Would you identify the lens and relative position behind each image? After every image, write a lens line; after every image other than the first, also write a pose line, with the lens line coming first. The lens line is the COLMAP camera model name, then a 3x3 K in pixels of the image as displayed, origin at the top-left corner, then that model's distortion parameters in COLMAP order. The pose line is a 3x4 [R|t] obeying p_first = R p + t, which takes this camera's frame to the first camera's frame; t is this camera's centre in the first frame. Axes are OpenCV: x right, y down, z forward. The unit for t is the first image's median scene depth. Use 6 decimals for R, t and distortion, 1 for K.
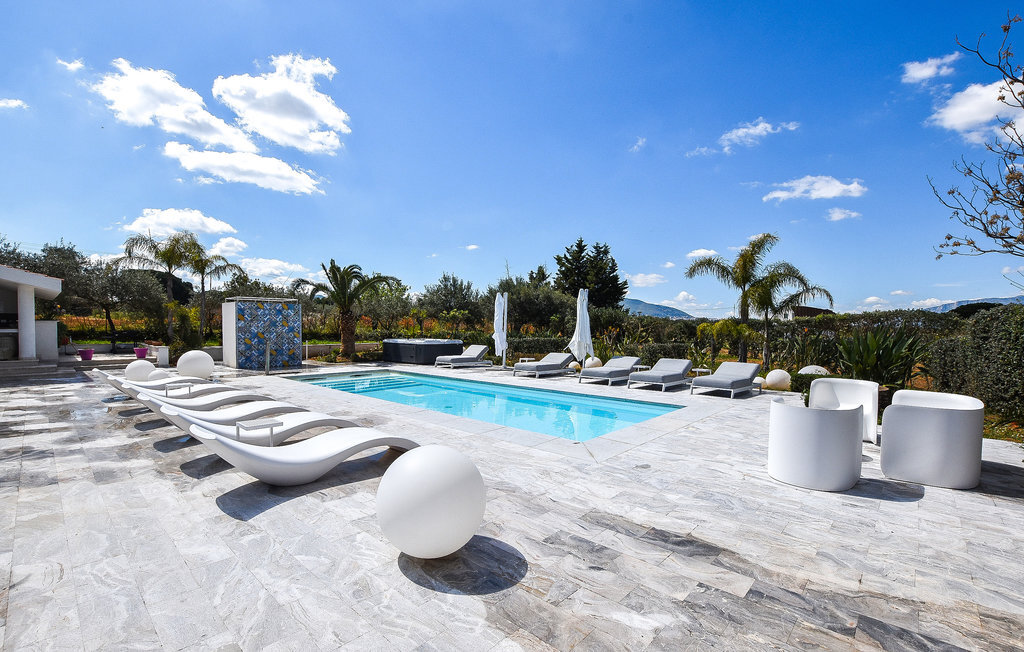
lens RADIAL K [[438.1, 0, 562.0], [0, 438.1, 330.9], [0, 0, 1]] dist [-0.031614, 0.000187]
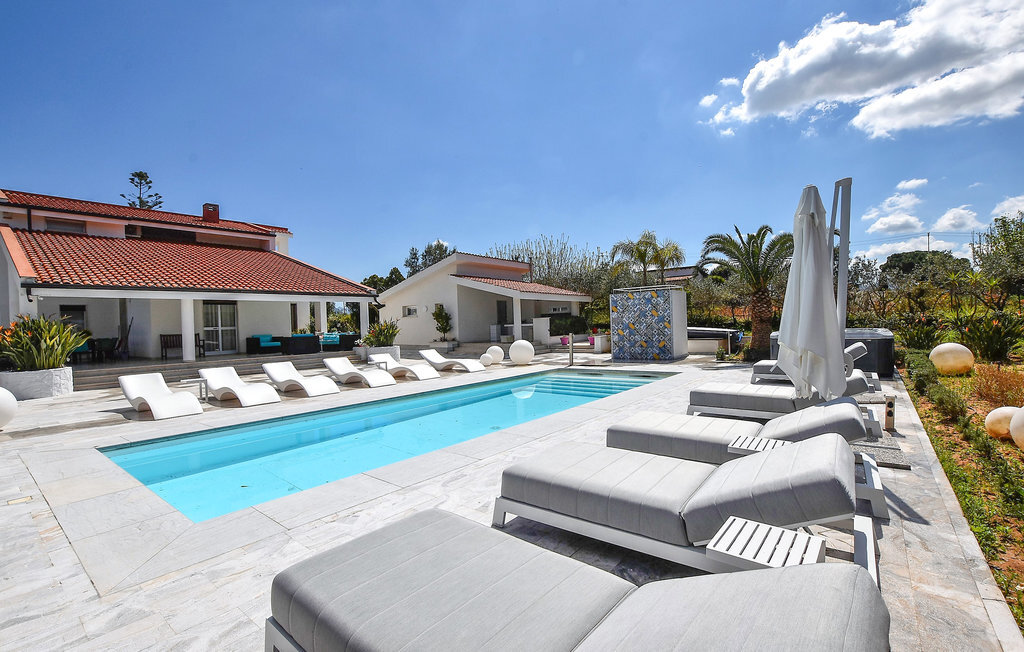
lens RADIAL K [[438.1, 0, 562.0], [0, 438.1, 330.9], [0, 0, 1]] dist [-0.031614, 0.000187]
pose [[-0.020123, 0.011681, -0.999729, 0.287592], [0.026990, 0.999574, 0.011136, 0.005412], [0.999433, -0.026759, -0.020430, 0.818844]]
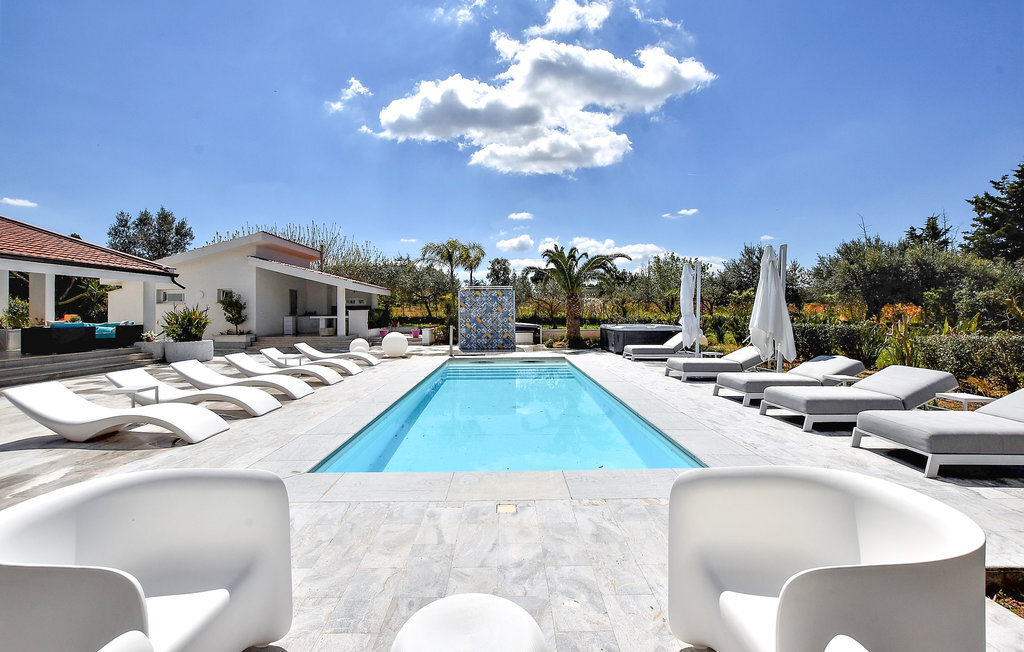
lens RADIAL K [[421.4, 0, 512.0], [0, 421.4, 326.0], [0, 0, 1]] dist [-0.045740, 0.000116]
pose [[0.583497, 0.011175, -0.812039, 0.224757], [0.006386, 0.999811, 0.018348, 0.005664], [0.812090, -0.015892, 0.583315, 0.412657]]
